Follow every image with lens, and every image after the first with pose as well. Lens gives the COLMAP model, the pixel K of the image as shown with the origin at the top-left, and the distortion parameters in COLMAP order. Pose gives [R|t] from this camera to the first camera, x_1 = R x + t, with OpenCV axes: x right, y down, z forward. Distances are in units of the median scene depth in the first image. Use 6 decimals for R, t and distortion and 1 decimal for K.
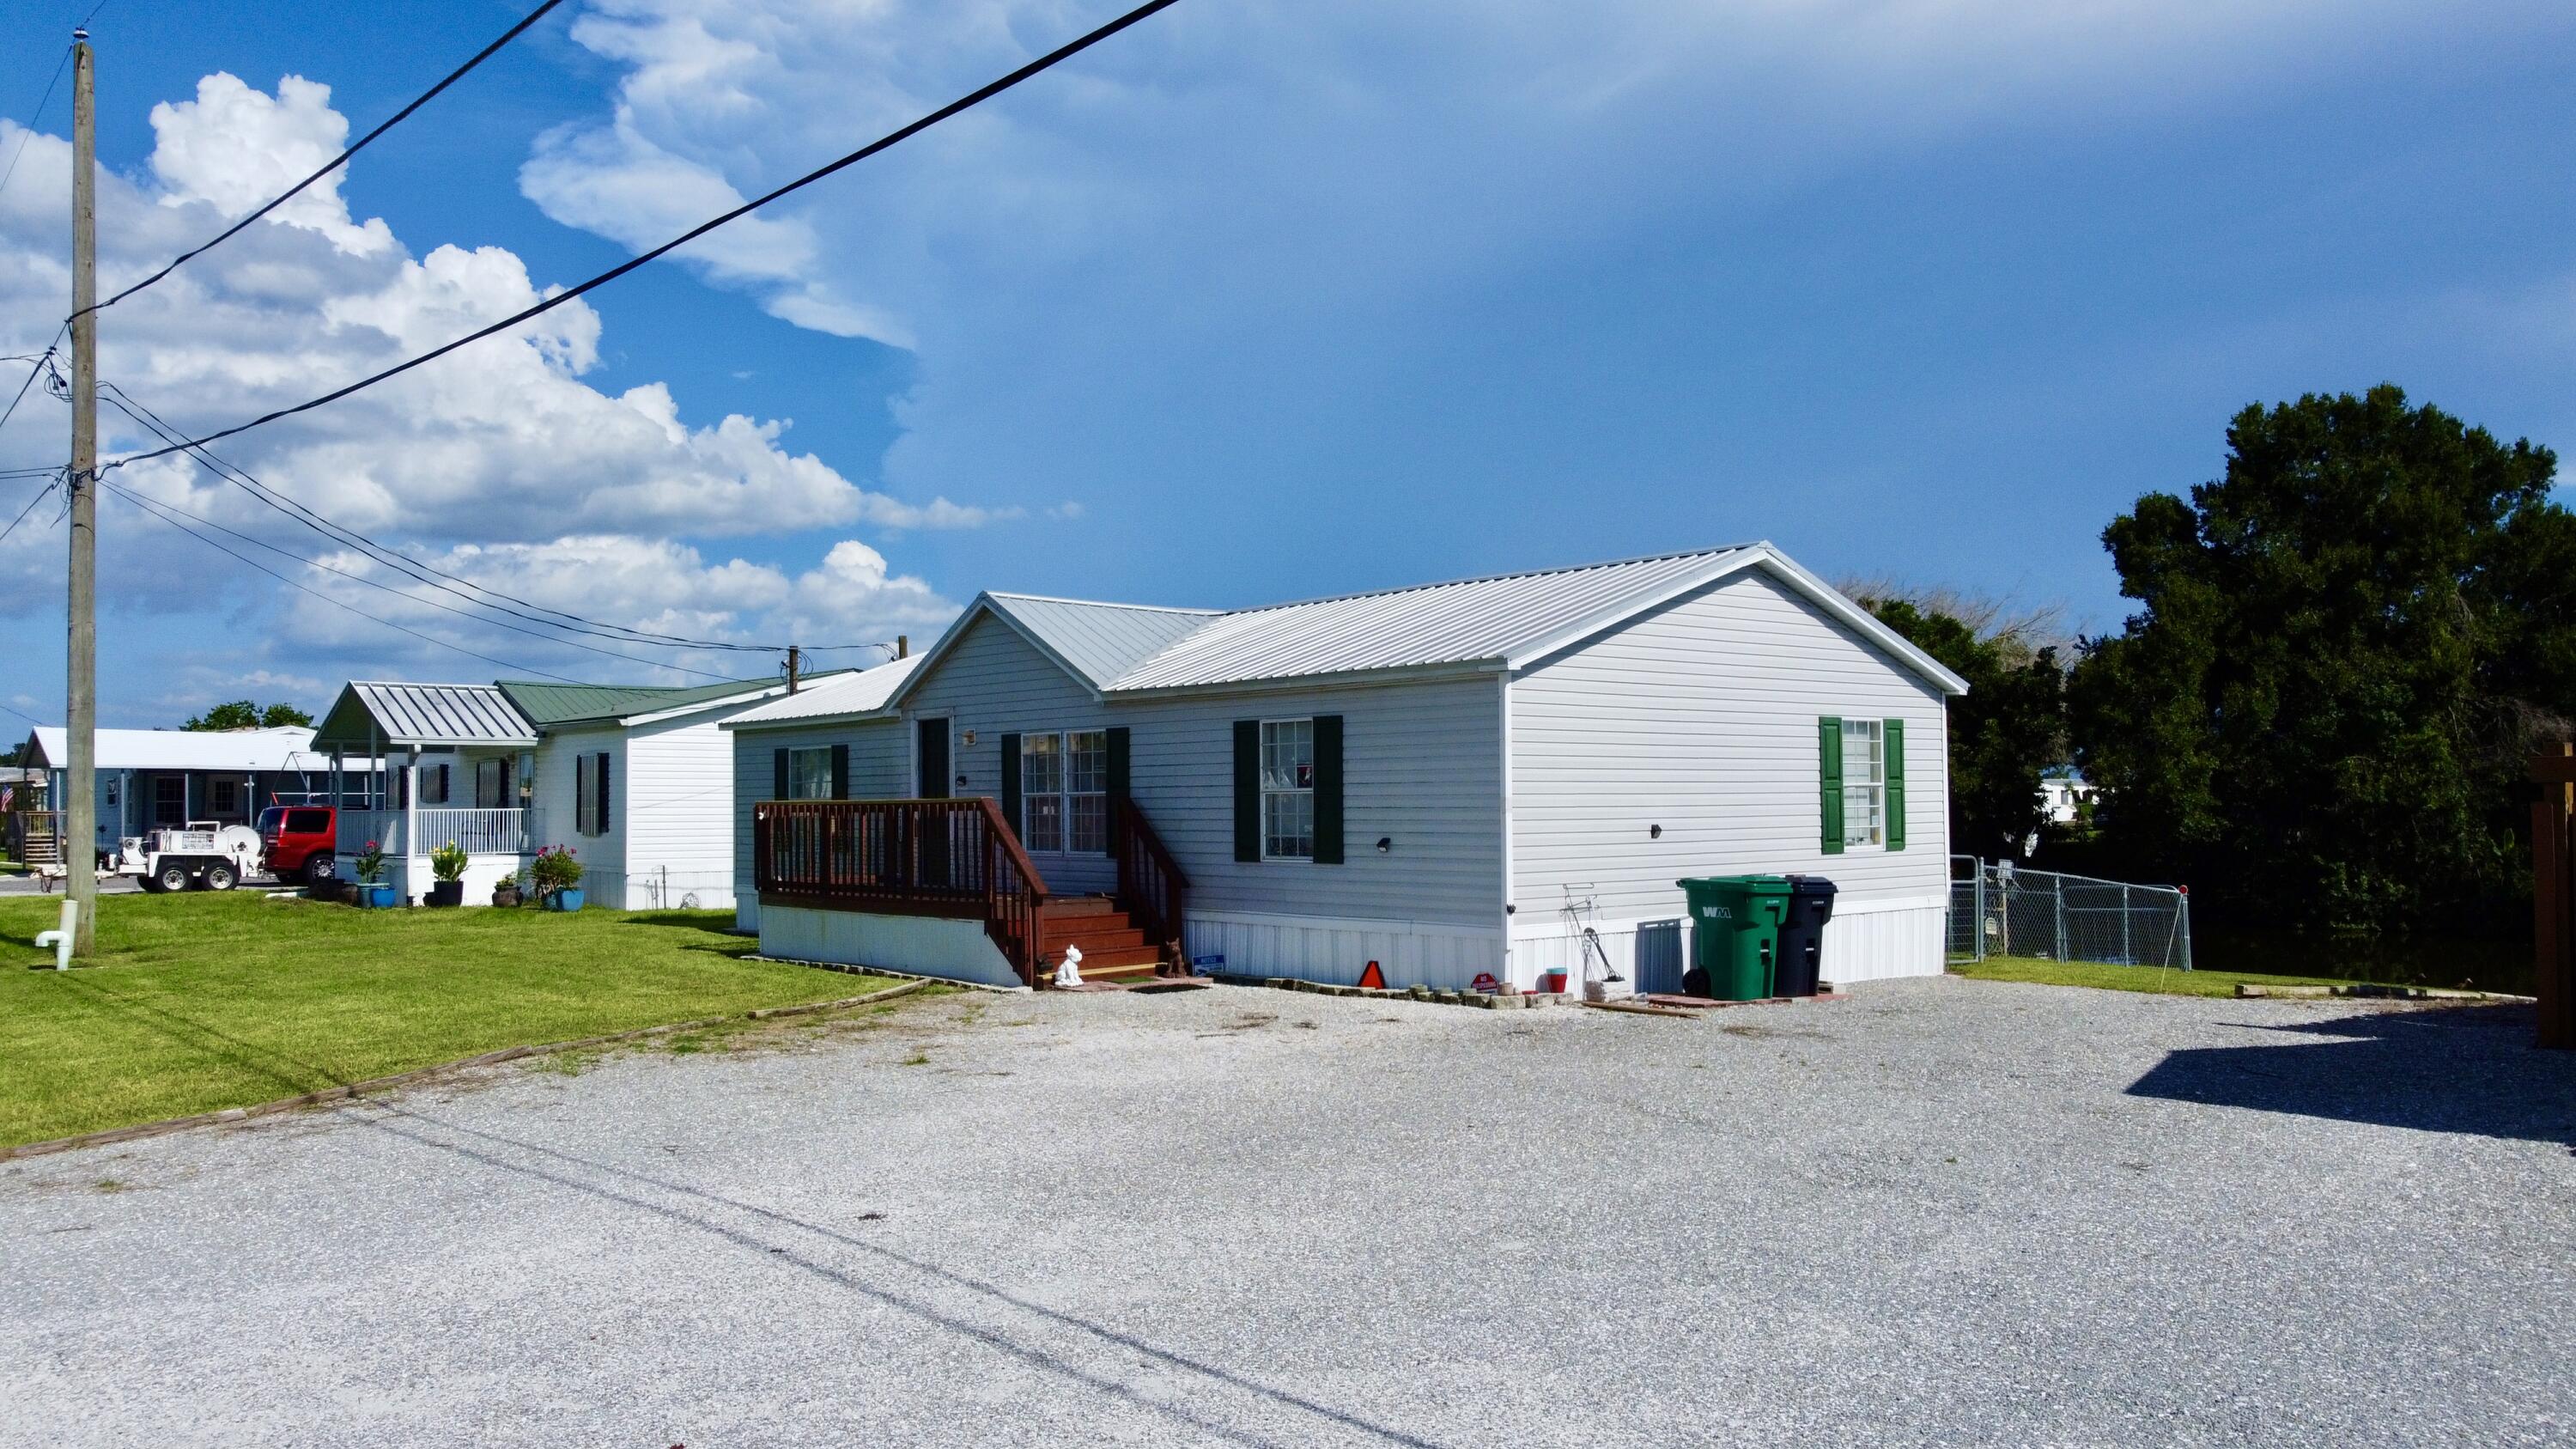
lens RADIAL K [[1968.7, 0, 1275.6], [0, 1968.7, 732.9], [0, 0, 1]] dist [-0.007579, -0.002586]
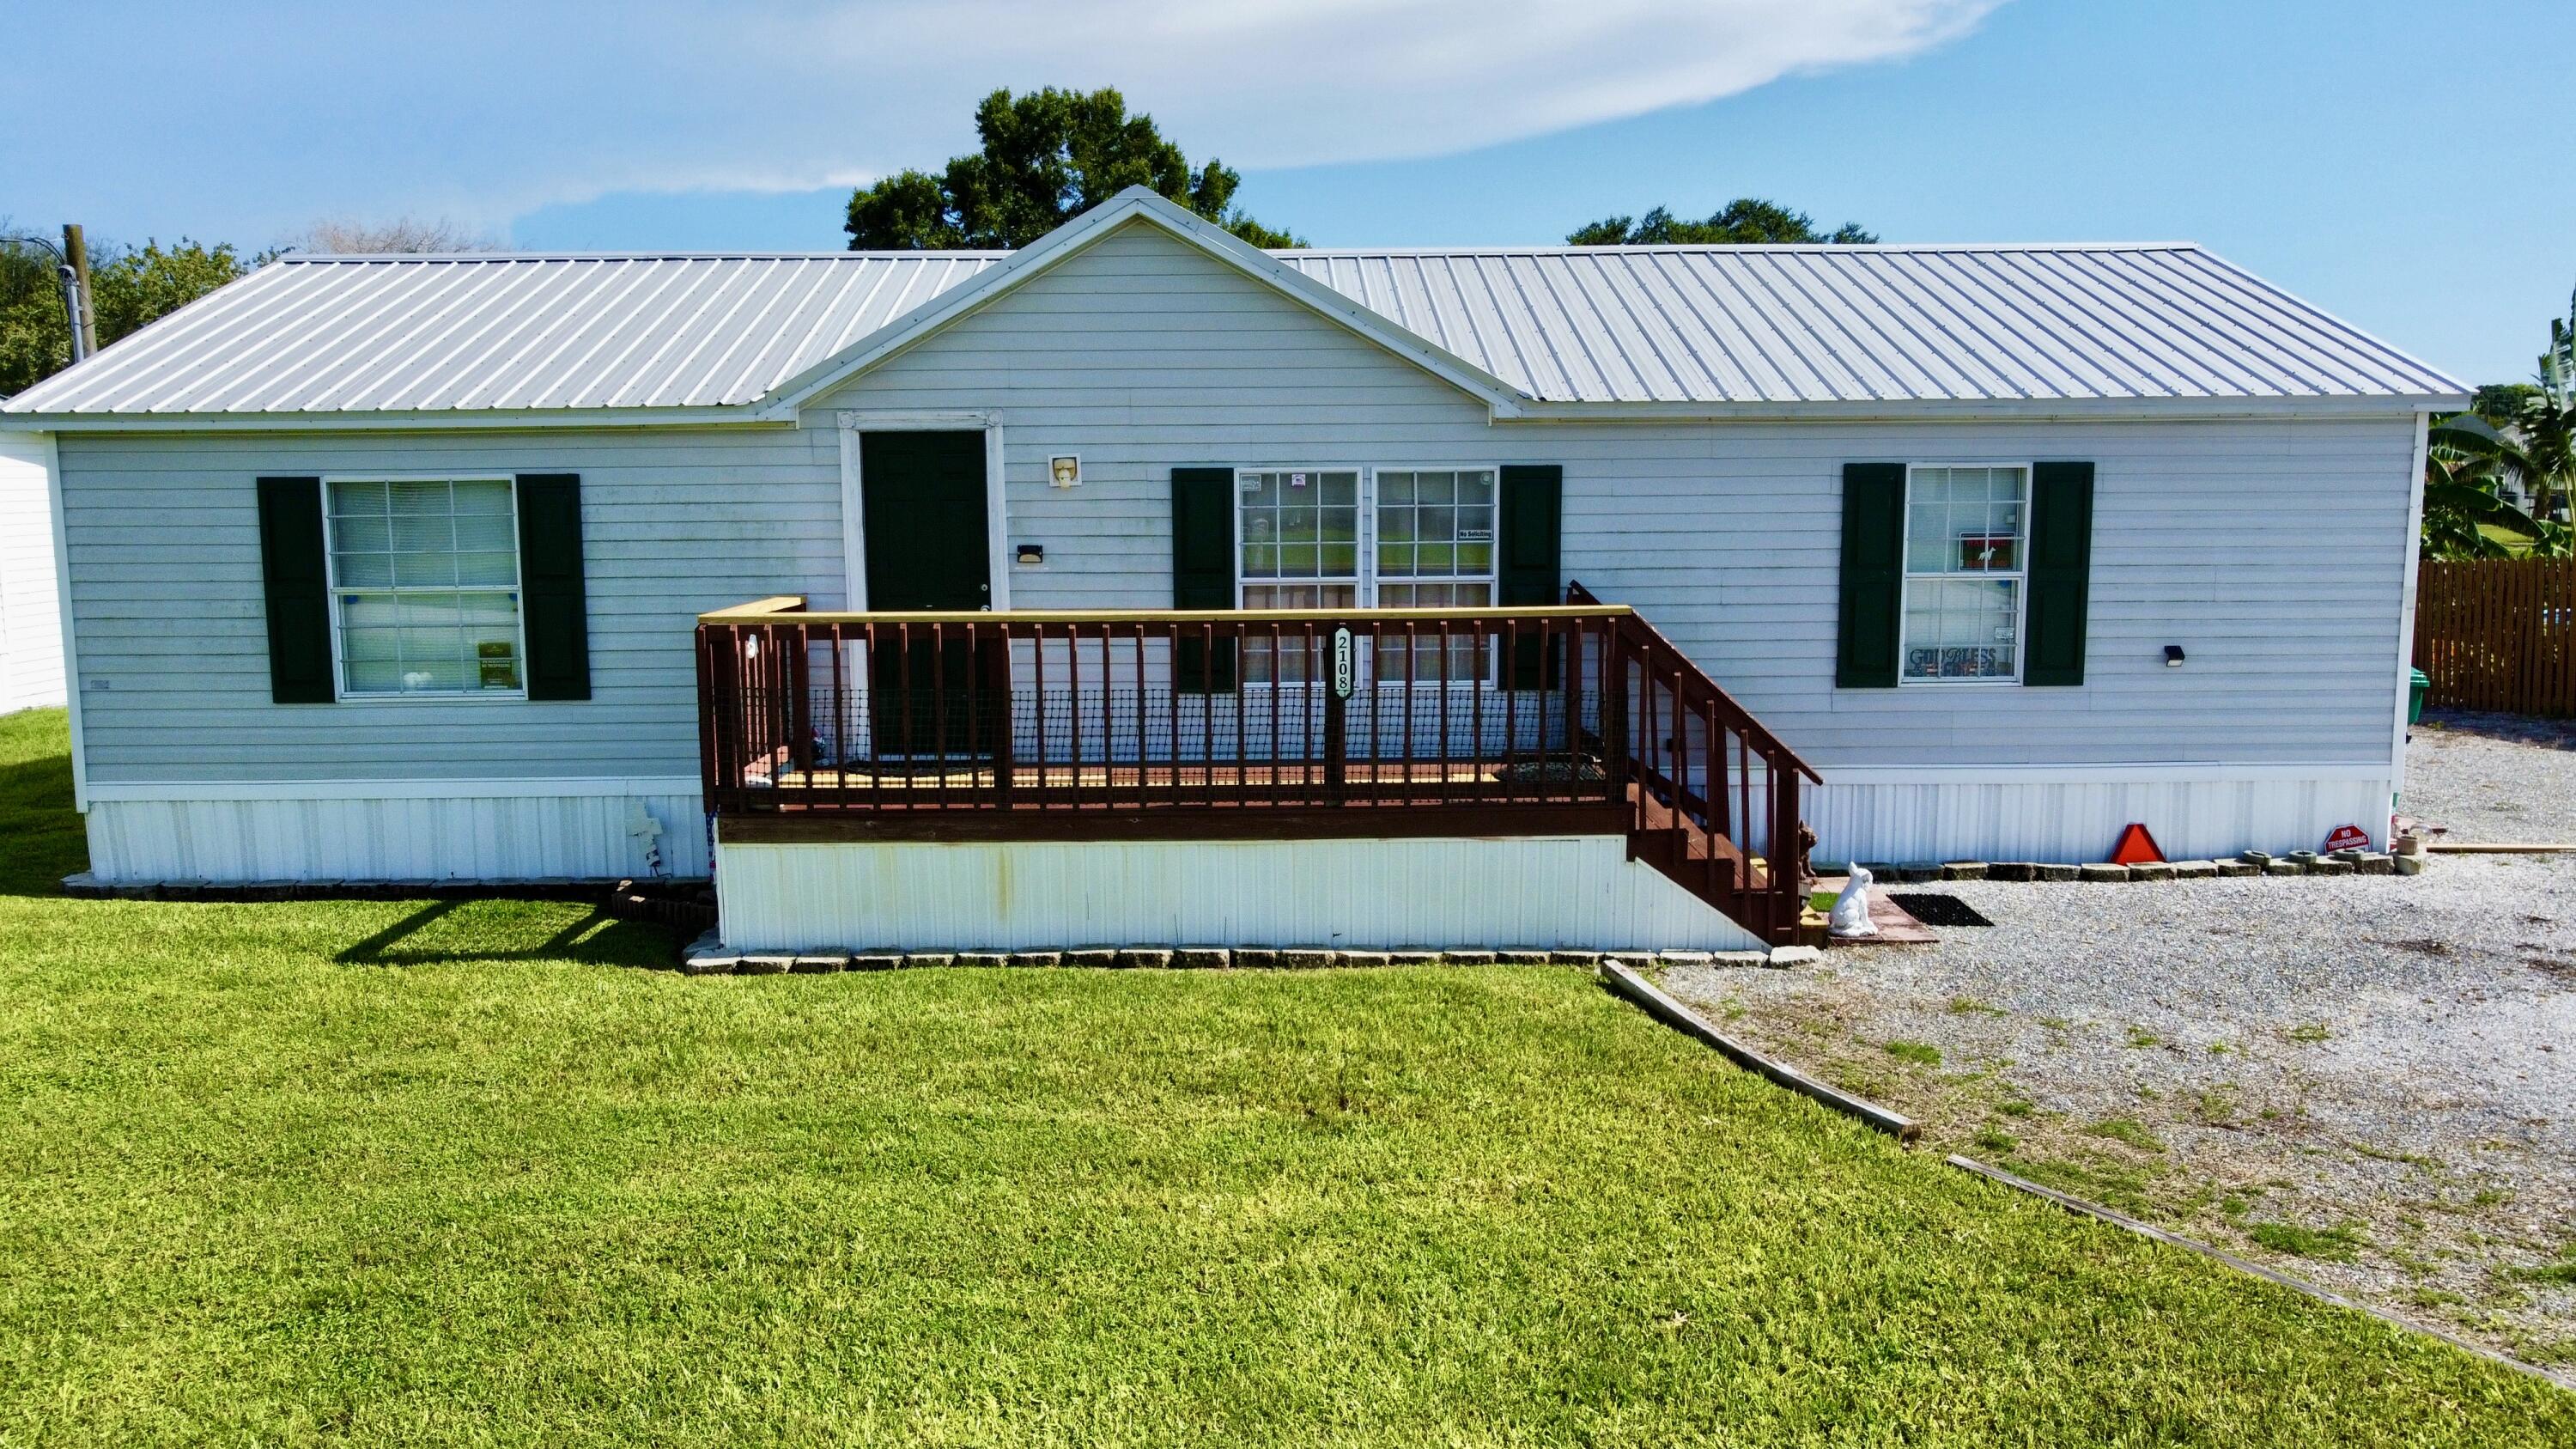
lens RADIAL K [[1968.7, 0, 1275.6], [0, 1968.7, 732.9], [0, 0, 1]] dist [-0.007579, -0.002586]
pose [[0.654137, -0.099227, 0.749839, -0.623292], [-0.026122, 0.987803, 0.153505, -0.012767], [-0.755925, -0.120001, 0.643566, 0.742519]]
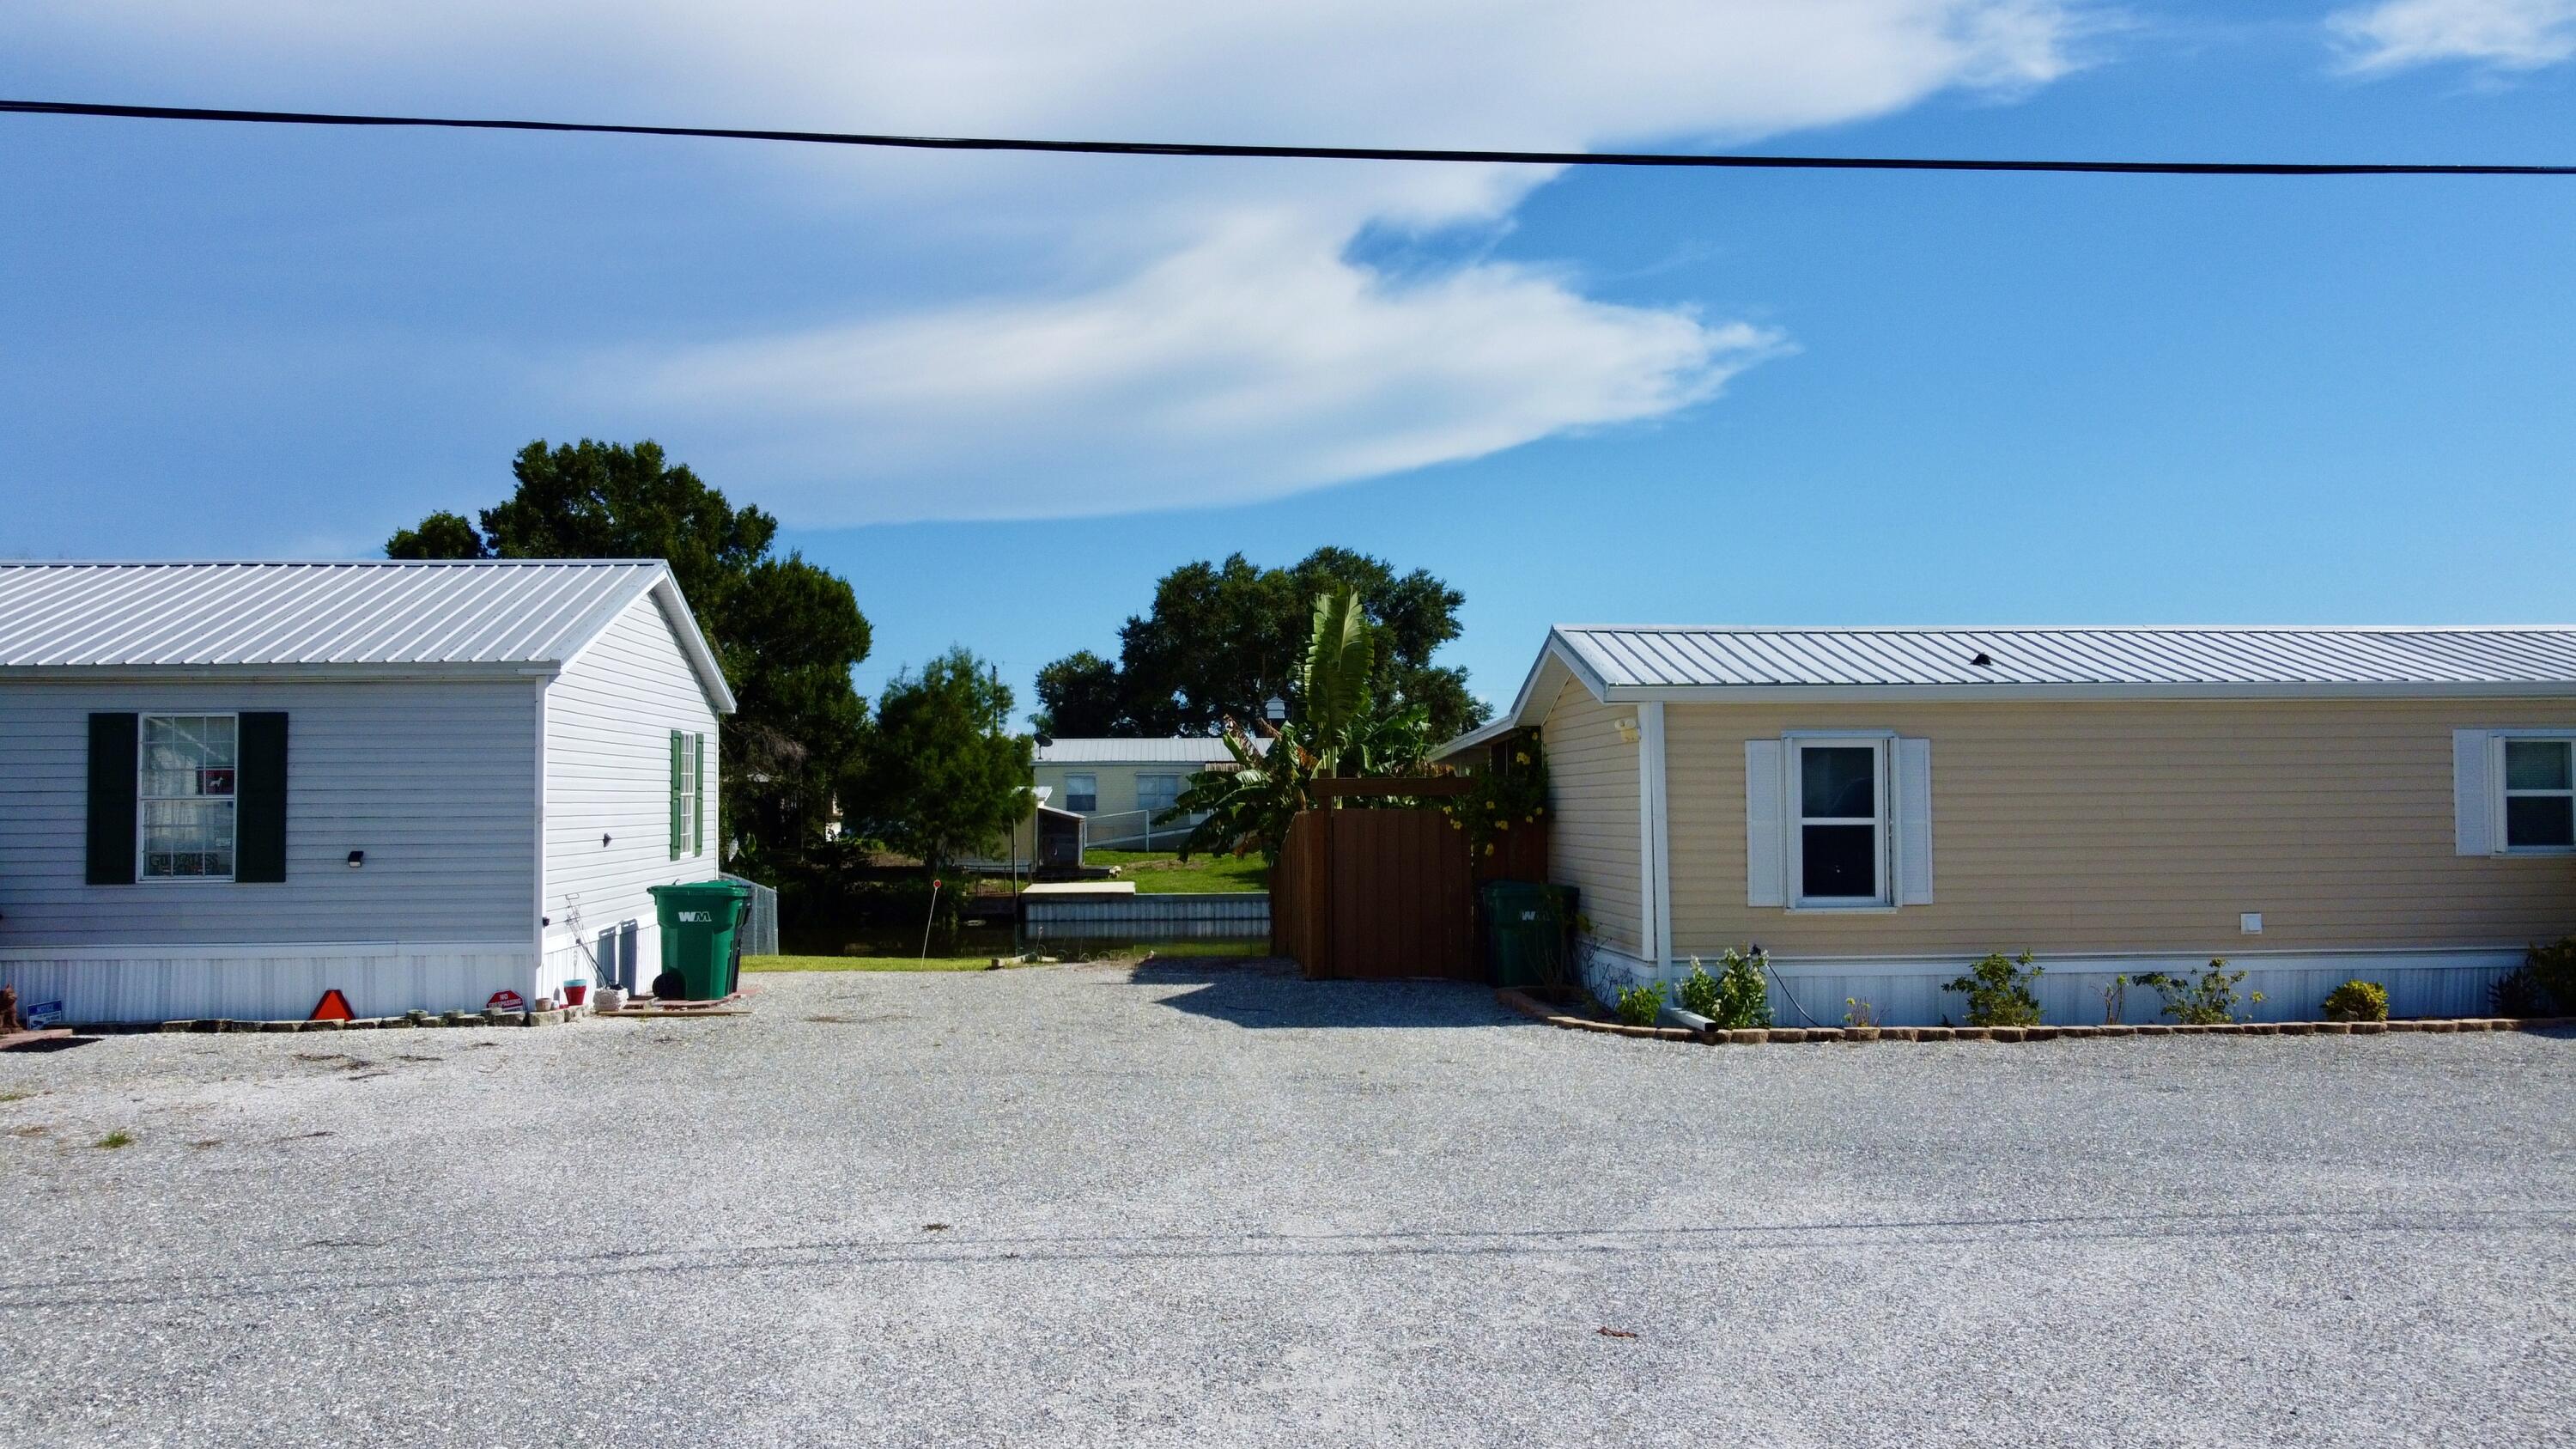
lens RADIAL K [[1968.7, 0, 1275.6], [0, 1968.7, 732.9], [0, 0, 1]] dist [-0.007579, -0.002586]
pose [[0.598003, 0.030453, 0.800915, -0.387063], [-0.025323, 0.999497, -0.019097, 0.005610], [-0.801094, -0.008862, 0.598473, 0.120240]]
